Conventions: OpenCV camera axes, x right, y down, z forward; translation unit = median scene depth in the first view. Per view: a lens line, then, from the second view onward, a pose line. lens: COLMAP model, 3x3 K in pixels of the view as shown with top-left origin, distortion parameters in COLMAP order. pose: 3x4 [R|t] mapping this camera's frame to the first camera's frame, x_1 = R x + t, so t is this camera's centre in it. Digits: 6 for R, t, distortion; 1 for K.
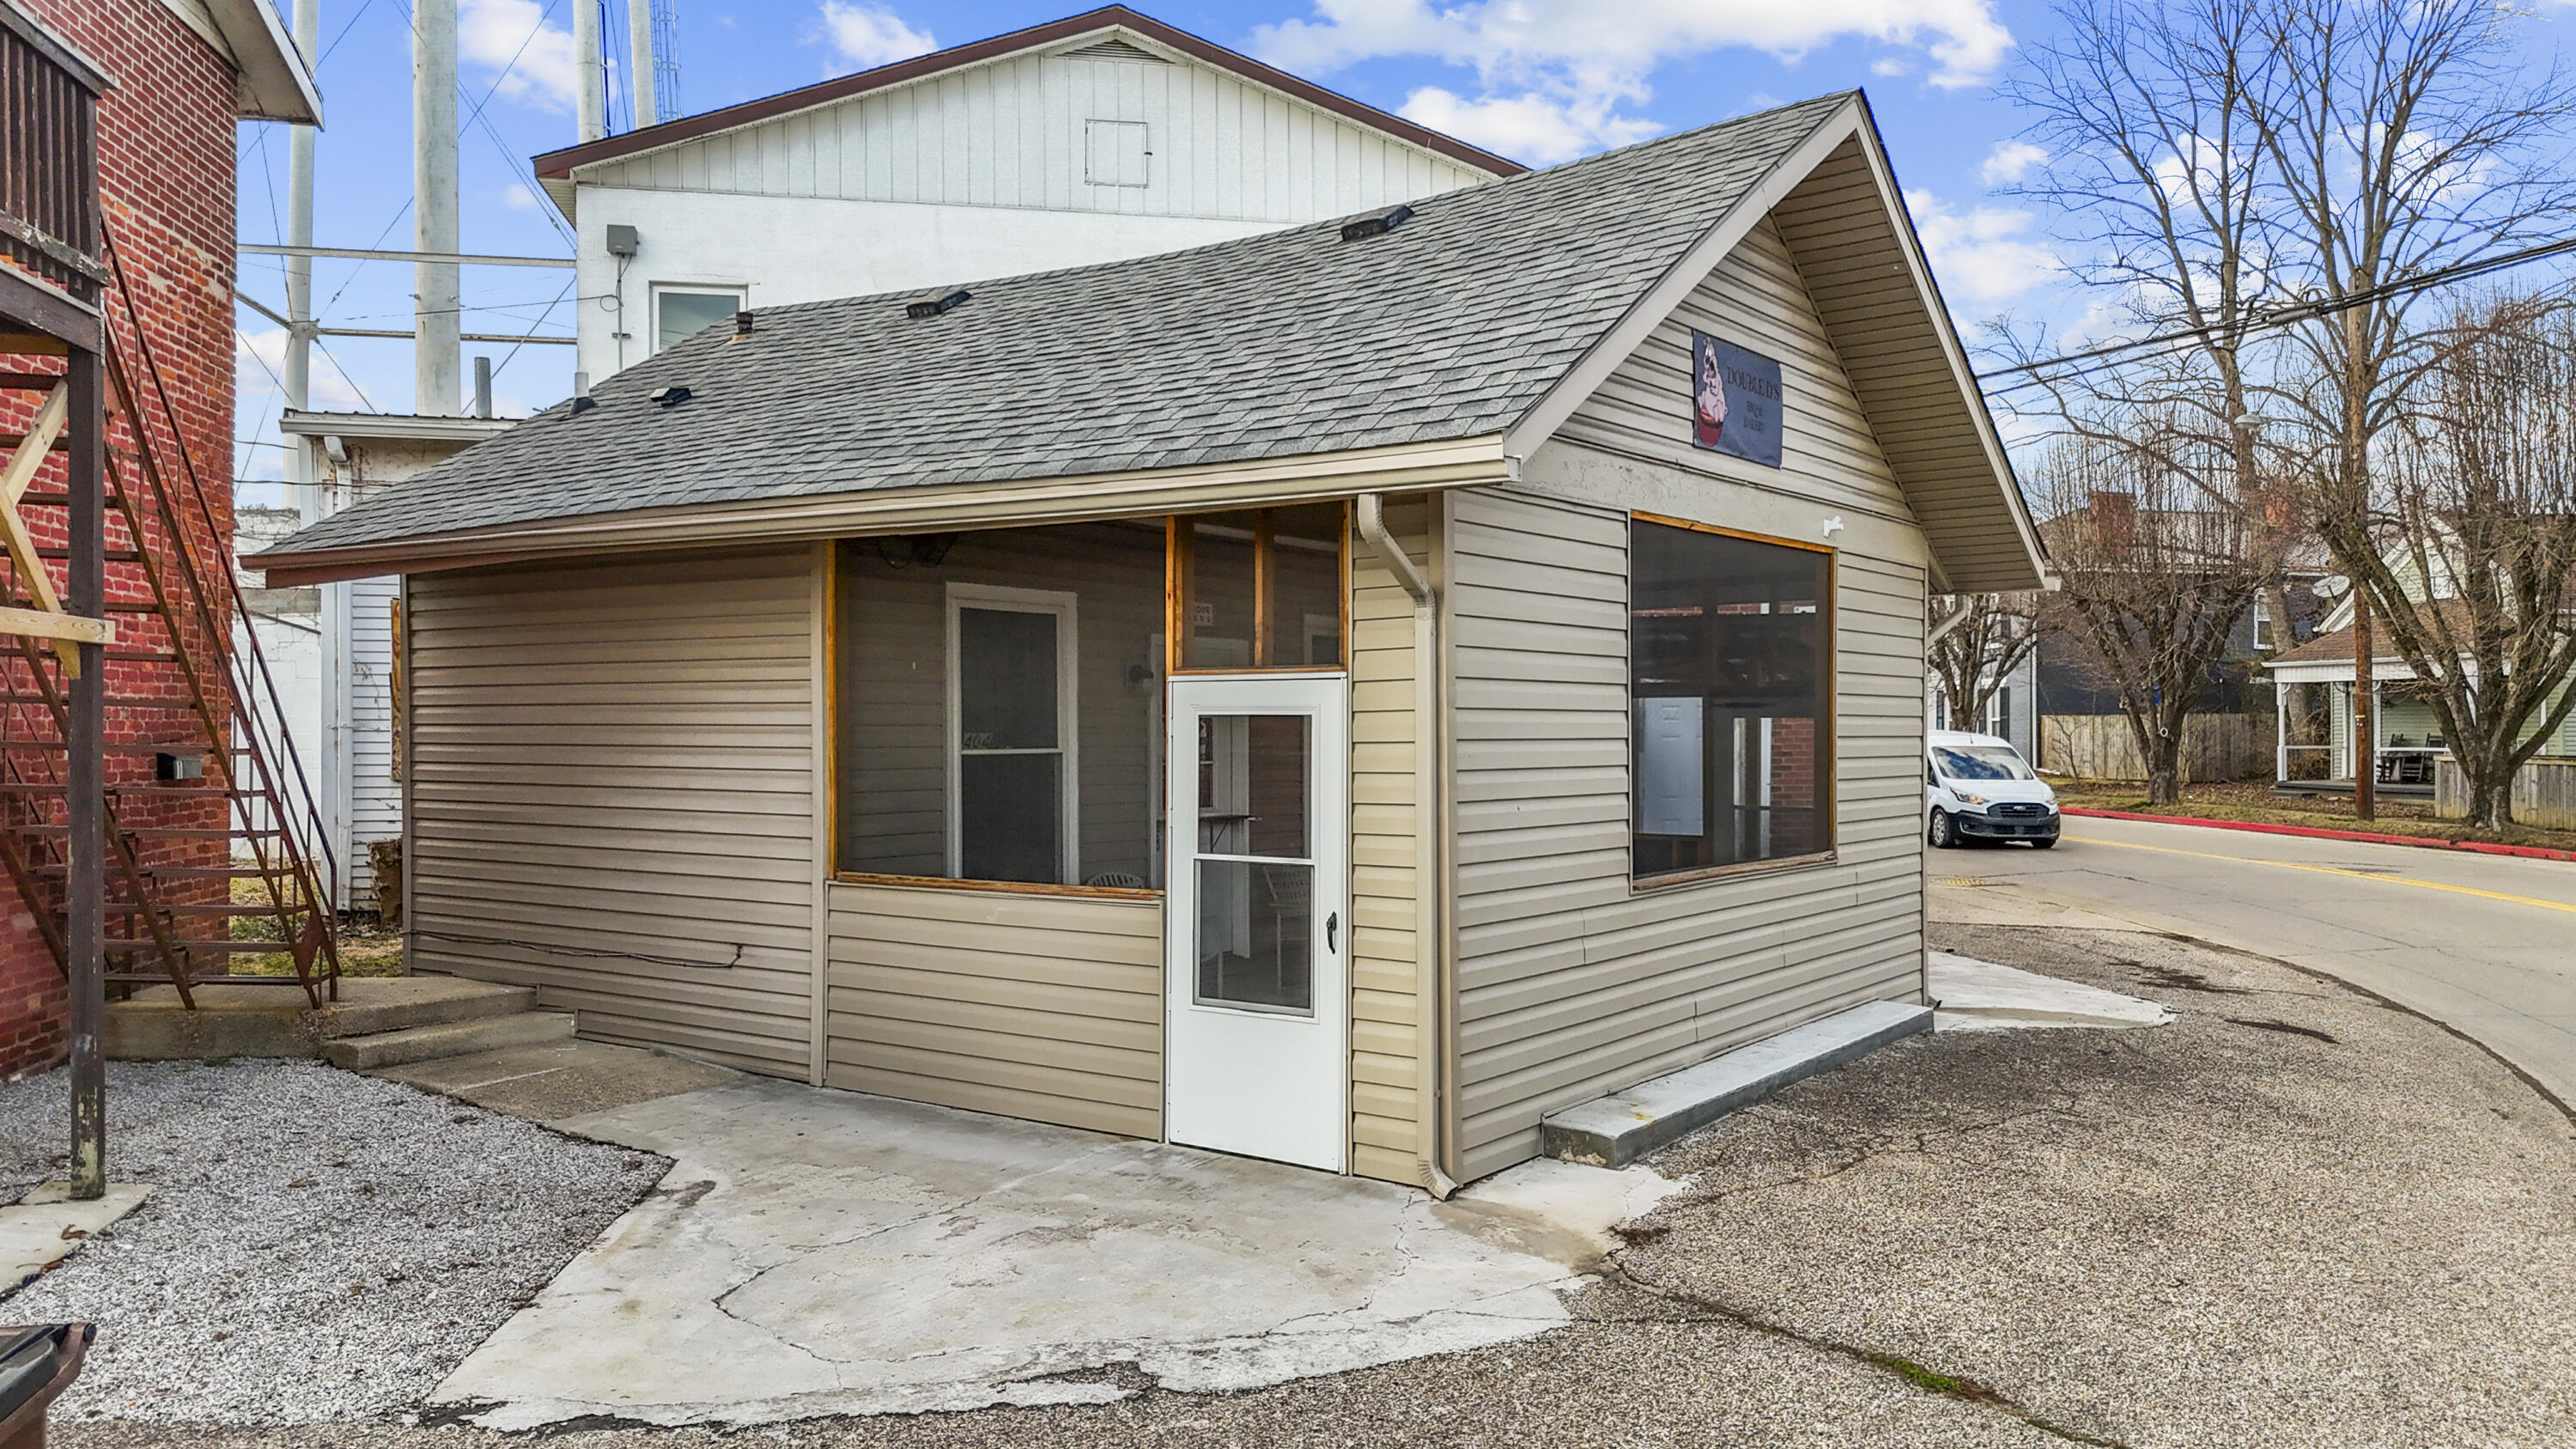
lens RADIAL K [[1931.1, 0, 1284.3], [0, 1931.1, 737.9], [0, 0, 1]] dist [0.080132, -0.069643]
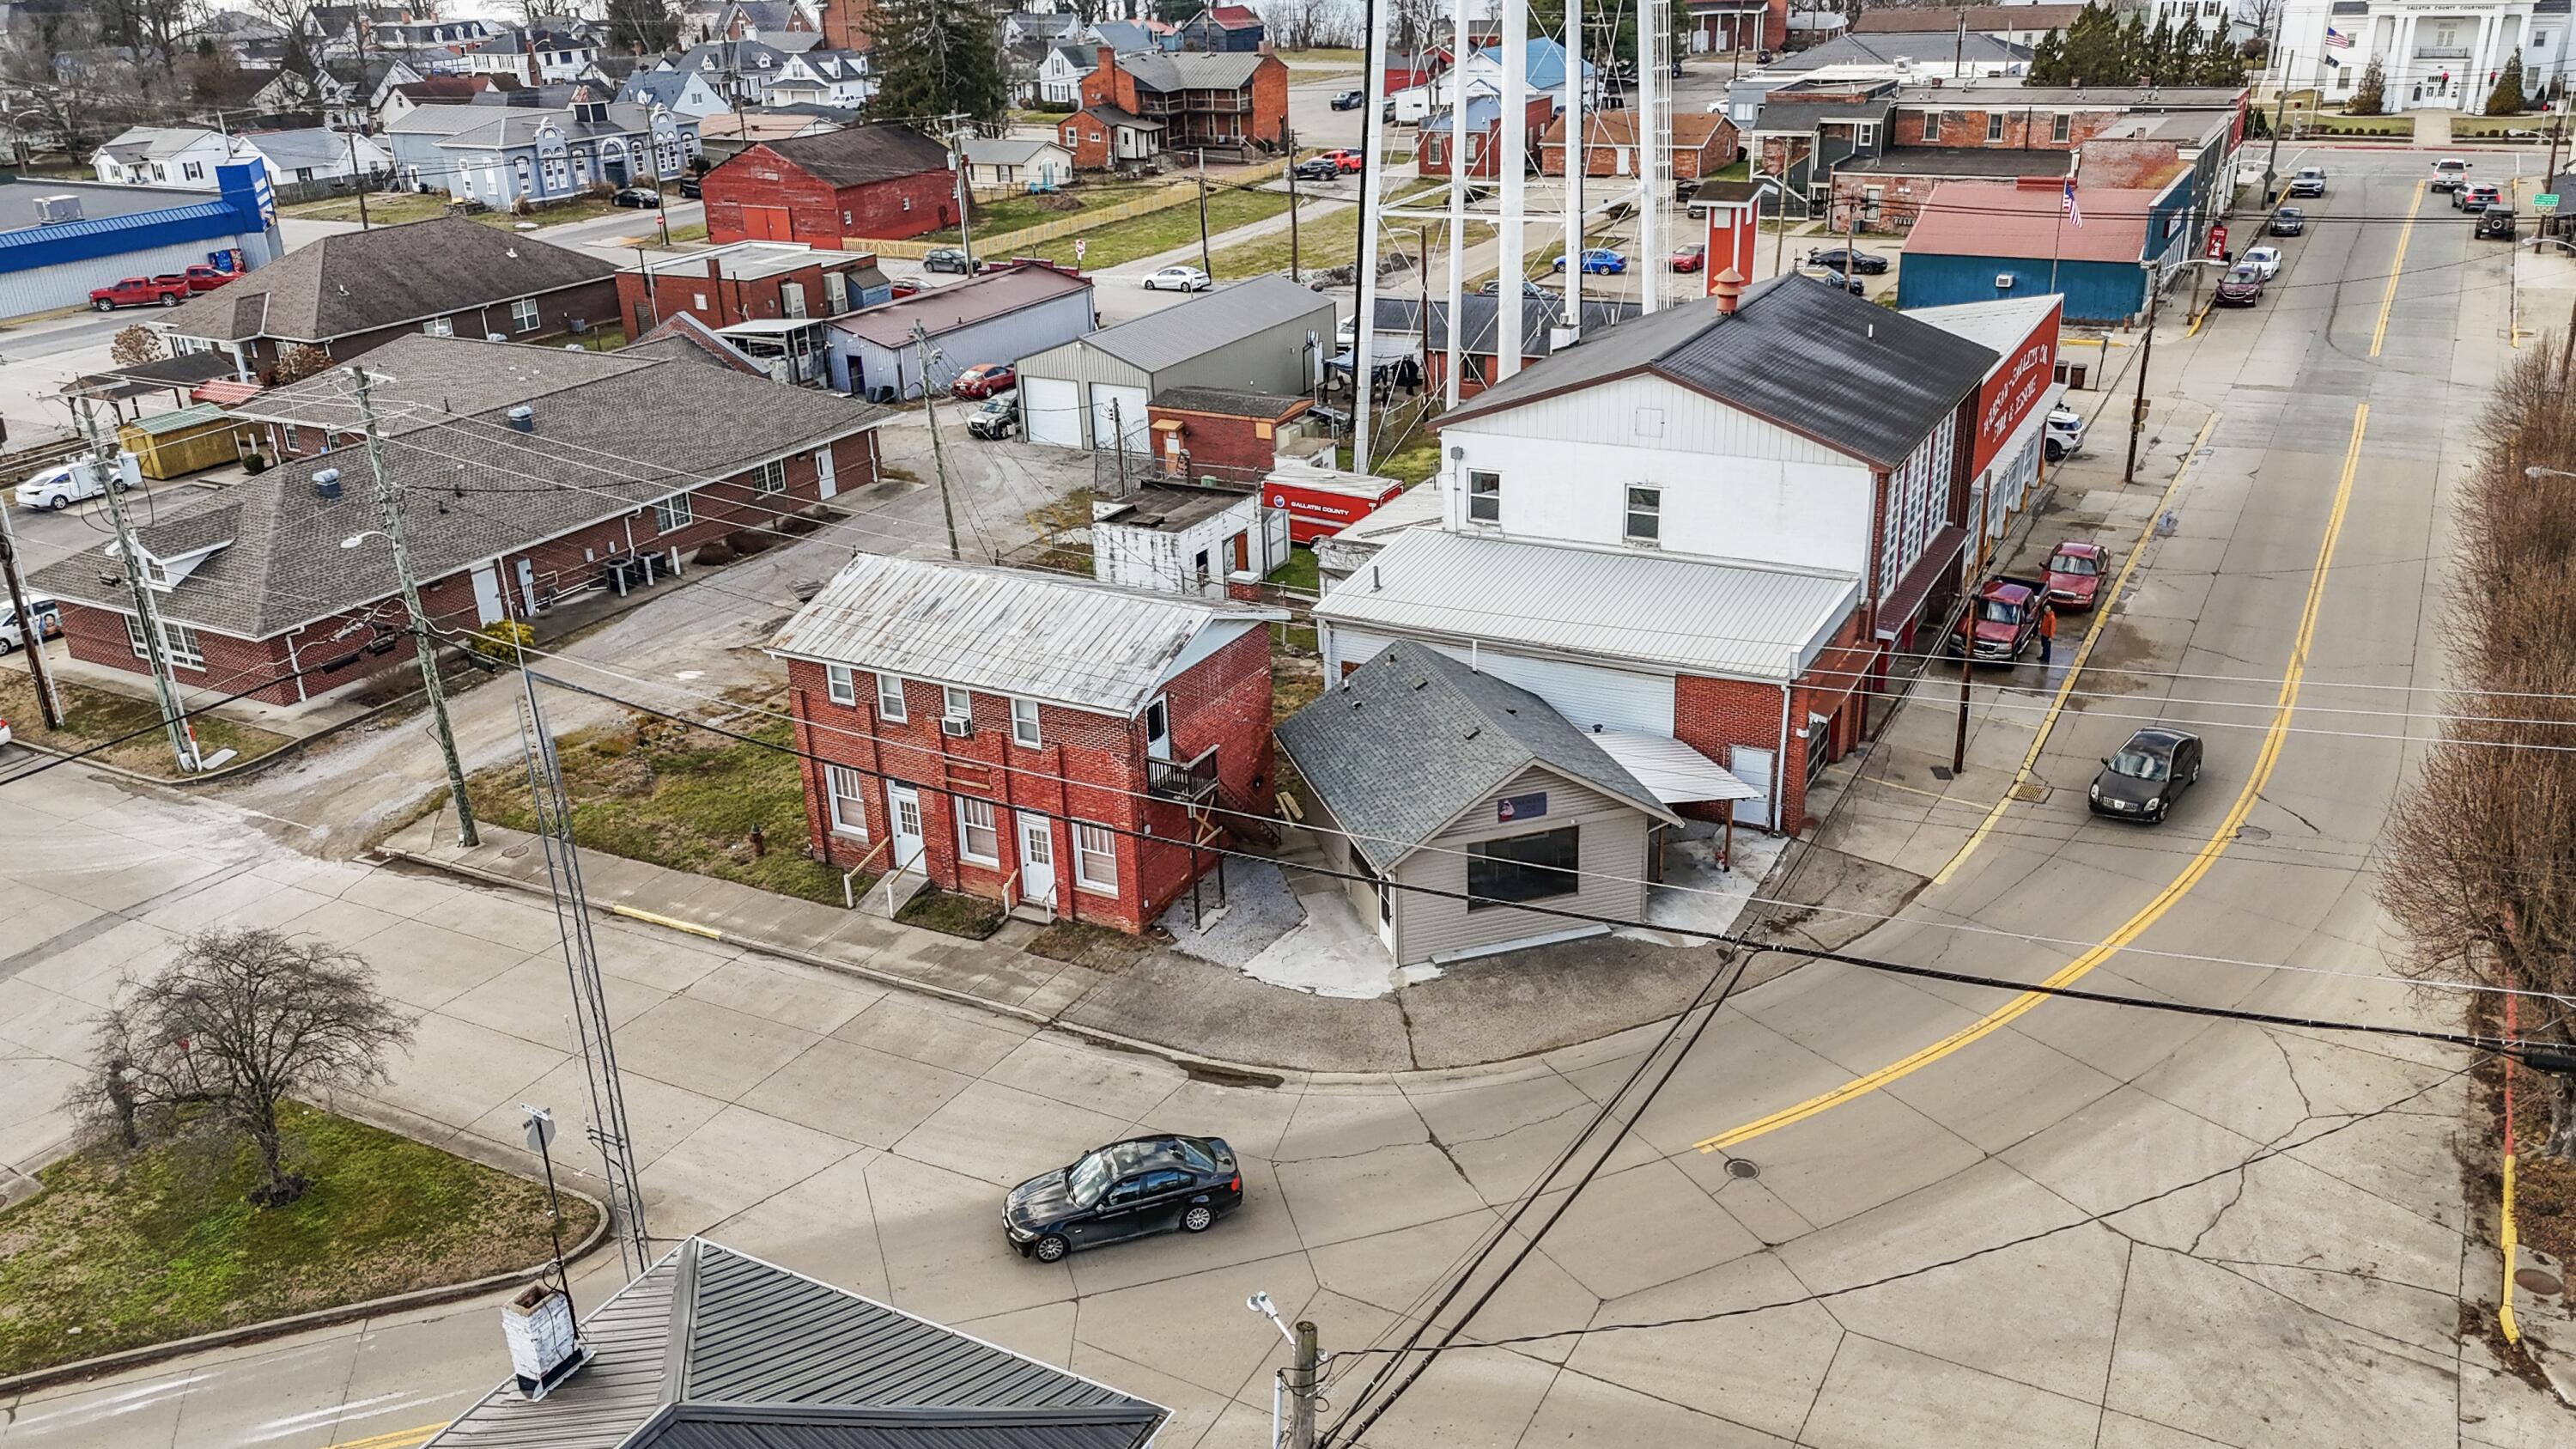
lens RADIAL K [[1936.8, 0, 1293.3], [0, 1936.8, 710.0], [0, 0, 1]] dist [0.110808, -0.151280]
pose [[0.789446, 0.205022, -0.578568, 2.194811], [0.031589, 0.927751, 0.371860, -1.915990], [0.613007, -0.311840, 0.725933, -2.284884]]
